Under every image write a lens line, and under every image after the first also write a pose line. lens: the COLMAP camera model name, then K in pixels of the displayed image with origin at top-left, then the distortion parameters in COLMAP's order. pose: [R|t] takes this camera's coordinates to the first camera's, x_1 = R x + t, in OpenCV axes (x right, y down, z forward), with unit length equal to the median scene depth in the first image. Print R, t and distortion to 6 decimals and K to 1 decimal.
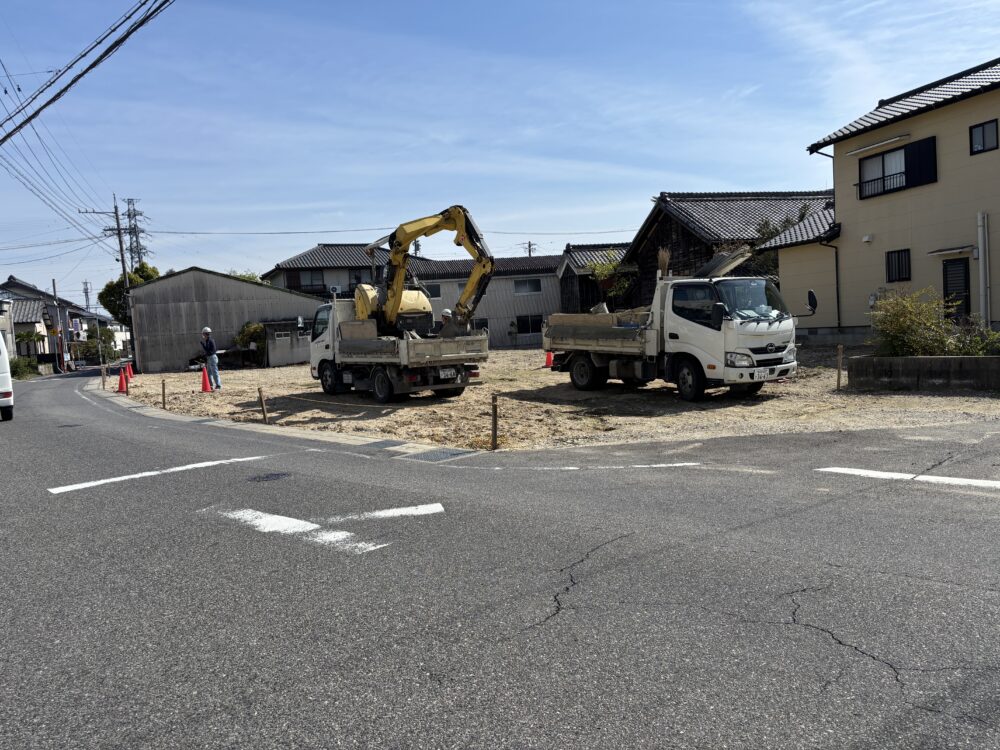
lens RADIAL K [[749.9, 0, 496.1], [0, 749.9, 366.4], [0, 0, 1]] dist [0.060664, -0.069774]
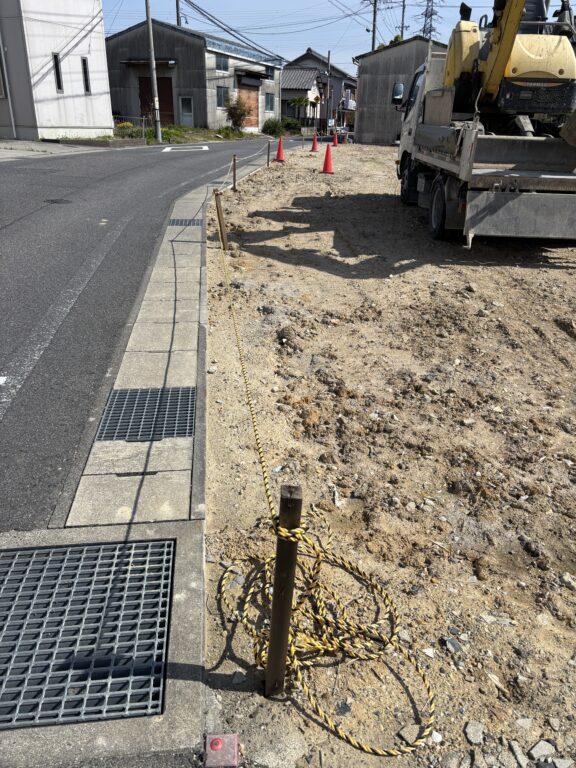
lens RADIAL K [[575.9, 0, 293.6], [0, 575.9, 380.0], [0, 0, 1]] dist [0.060664, -0.069774]
pose [[0.802368, 0.315459, -0.506647, 0.013879], [-0.103482, 0.909573, 0.402453, -0.009883], [0.587790, -0.270487, 0.762457, 0.205691]]
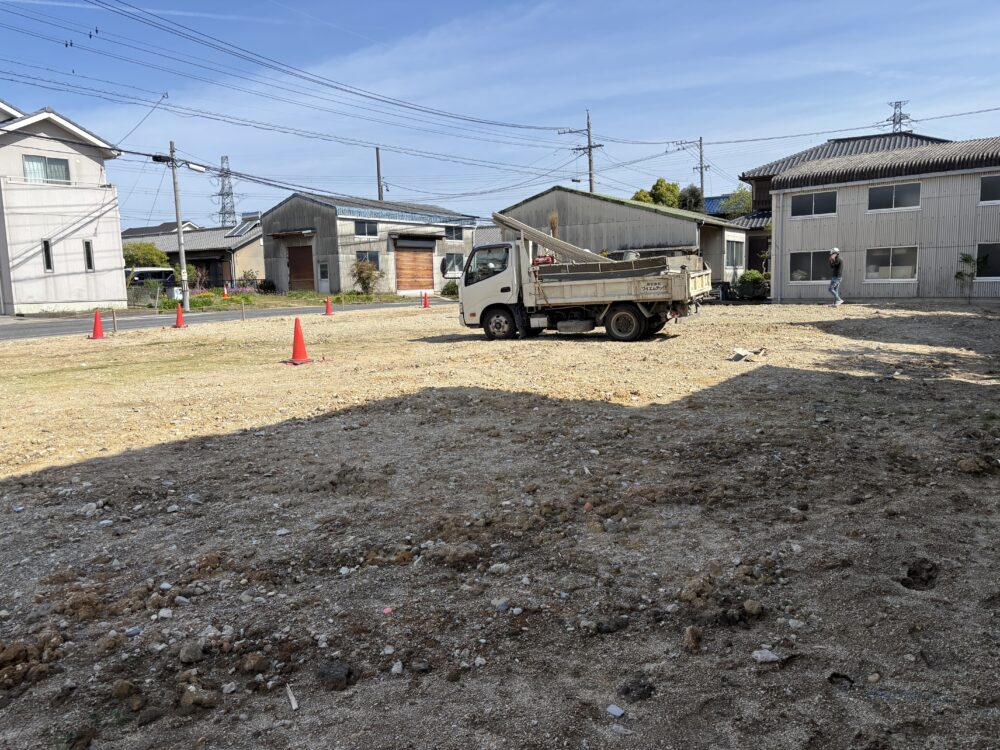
lens RADIAL K [[749.9, 0, 497.6], [0, 749.9, 378.4], [0, 0, 1]] dist [0.060664, -0.069774]
pose [[0.576888, 0.156093, -0.801770, 0.366184], [-0.052257, 0.986613, 0.154480, -0.048909], [0.815150, -0.047219, 0.577322, 0.497026]]
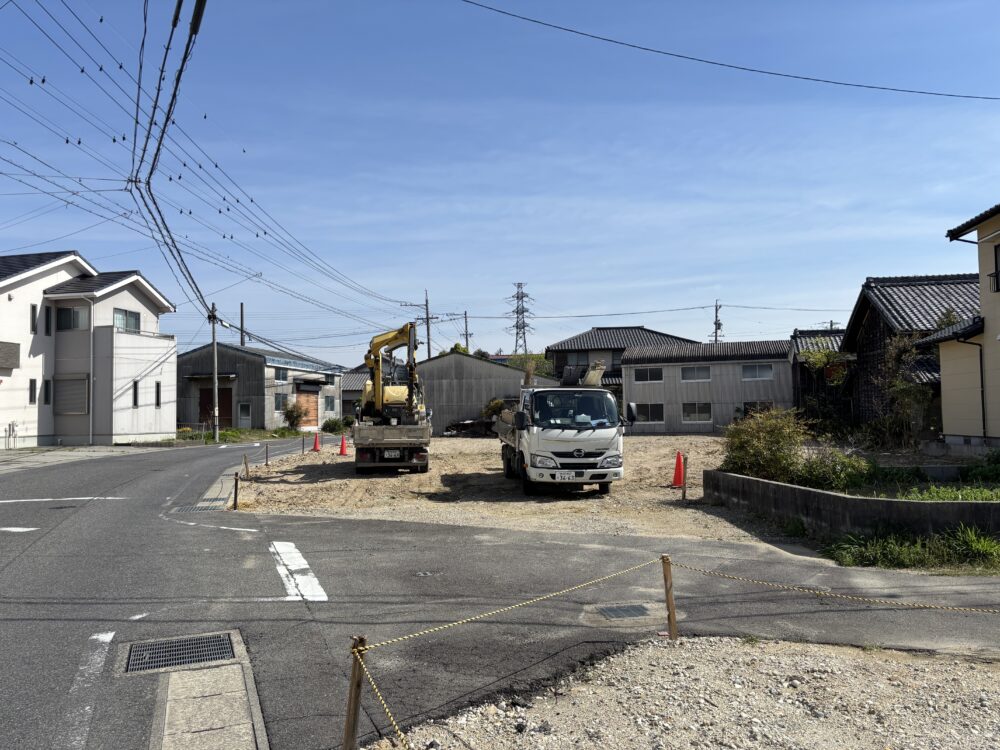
lens RADIAL K [[749.9, 0, 498.7], [0, 749.9, 396.2], [0, 0, 1]] dist [0.060664, -0.069774]
pose [[0.884256, 0.040269, -0.465263, 0.258416], [-0.066454, 0.996987, -0.040010, -0.018775], [0.462250, 0.066298, 0.884268, -0.017300]]
